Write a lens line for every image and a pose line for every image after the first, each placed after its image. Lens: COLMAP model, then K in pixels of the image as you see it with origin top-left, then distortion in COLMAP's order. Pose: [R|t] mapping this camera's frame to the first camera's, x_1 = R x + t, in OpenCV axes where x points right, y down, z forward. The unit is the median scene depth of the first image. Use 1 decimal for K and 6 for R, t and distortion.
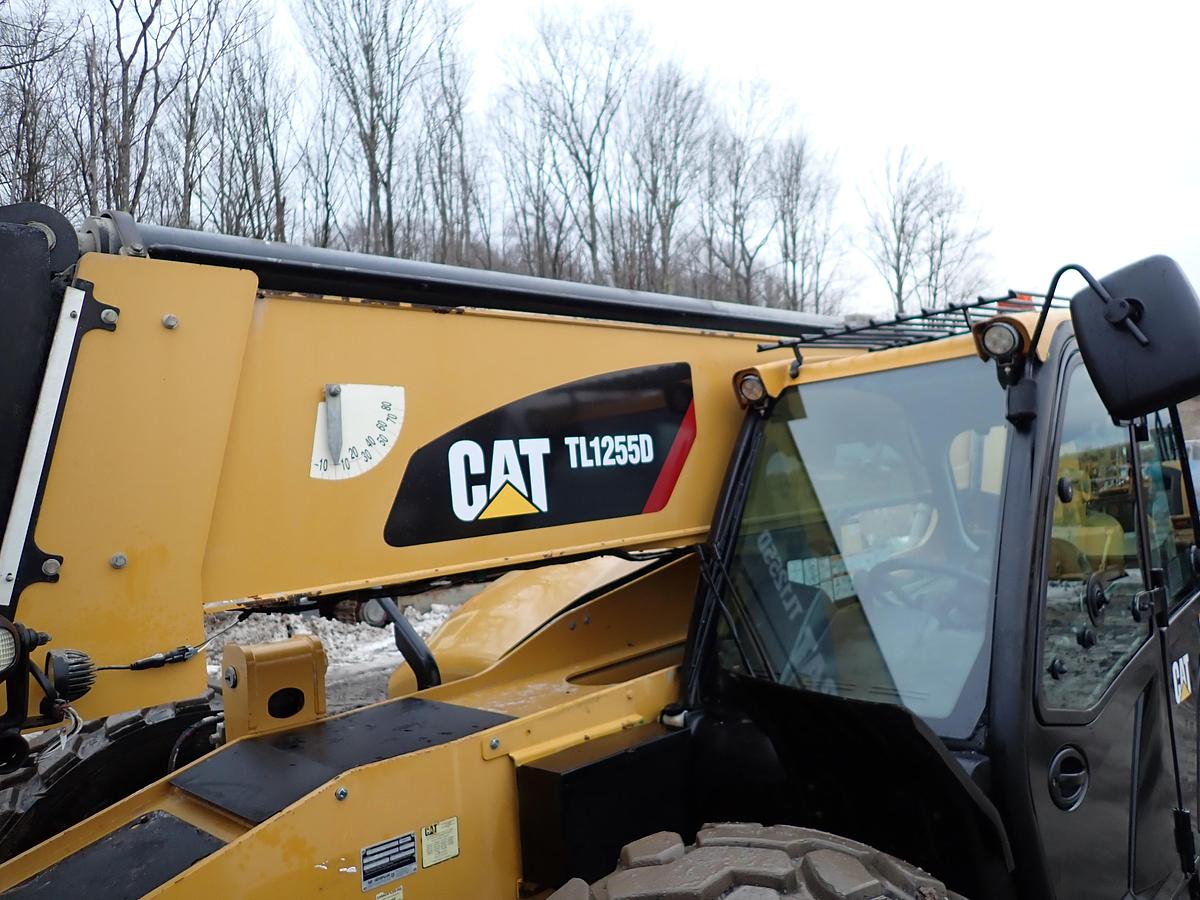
lens RADIAL K [[884.2, 0, 600.2], [0, 884.2, 442.9], [0, 0, 1]] dist [0.015082, -0.010198]
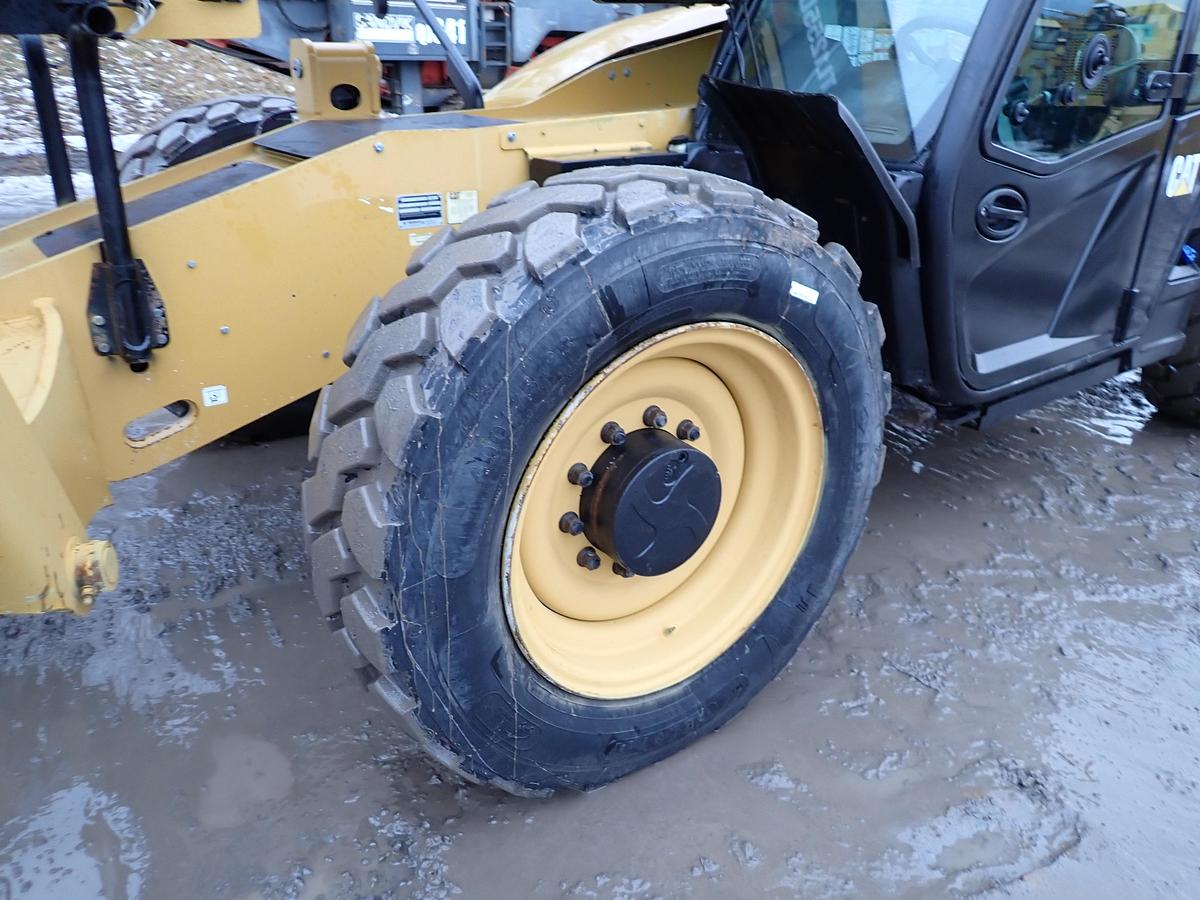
lens RADIAL K [[884.2, 0, 600.2], [0, 884.2, 442.9], [0, 0, 1]] dist [0.015082, -0.010198]
pose [[0.987196, 0.129472, -0.093170, 0.143838], [-0.070711, 0.878781, 0.471958, 0.119490], [0.142981, -0.459327, 0.876684, -0.182090]]
